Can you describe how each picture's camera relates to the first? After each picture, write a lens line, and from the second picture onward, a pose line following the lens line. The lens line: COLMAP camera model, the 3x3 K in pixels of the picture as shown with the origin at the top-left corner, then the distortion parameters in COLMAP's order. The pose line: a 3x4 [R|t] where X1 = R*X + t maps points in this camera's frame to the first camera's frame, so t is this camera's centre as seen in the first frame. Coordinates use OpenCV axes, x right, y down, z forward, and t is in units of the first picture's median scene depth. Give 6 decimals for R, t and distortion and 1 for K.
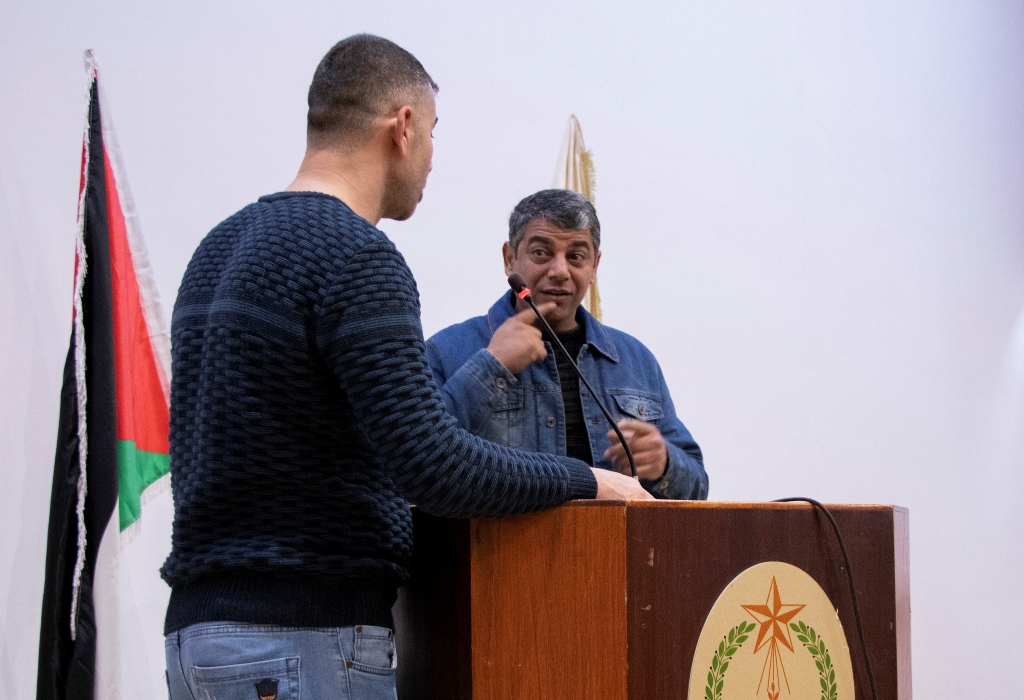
lens RADIAL K [[1809.1, 0, 627.0], [0, 1809.1, 421.6], [0, 0, 1]] dist [0.034702, 0.000000]
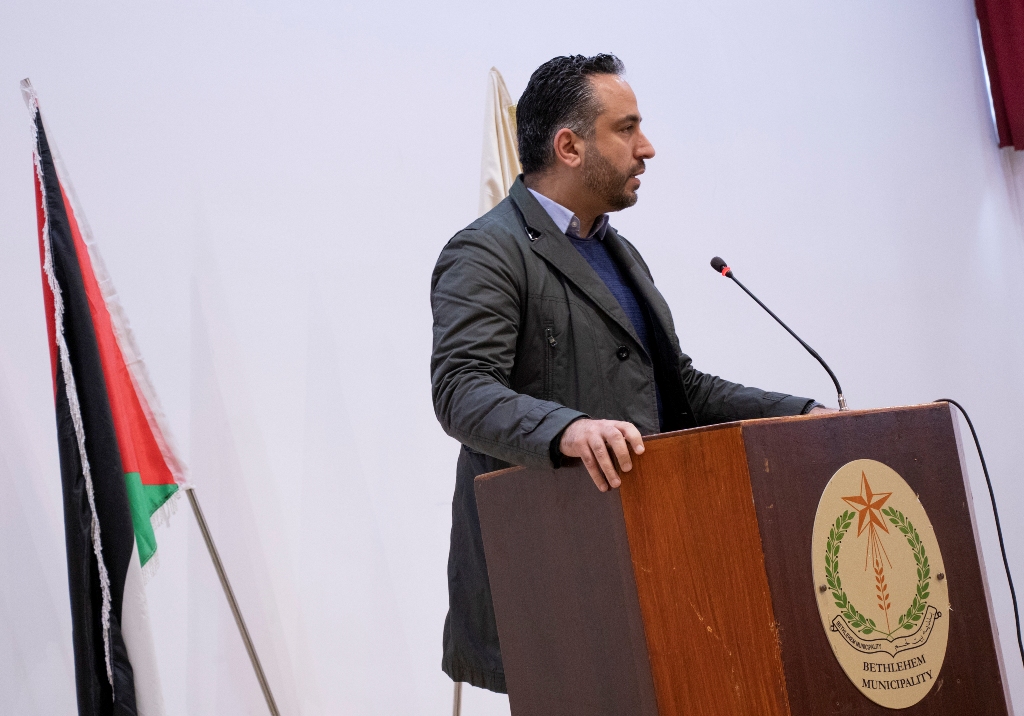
lens RADIAL K [[3089.8, 0, 503.1], [0, 3089.8, 319.0], [0, 0, 1]] dist [0.448108, 0.000000]
pose [[0.987662, -0.138535, 0.073014, -0.193161], [0.141580, 0.989186, -0.038301, 0.020980], [-0.066919, 0.048166, 0.996595, -0.689164]]
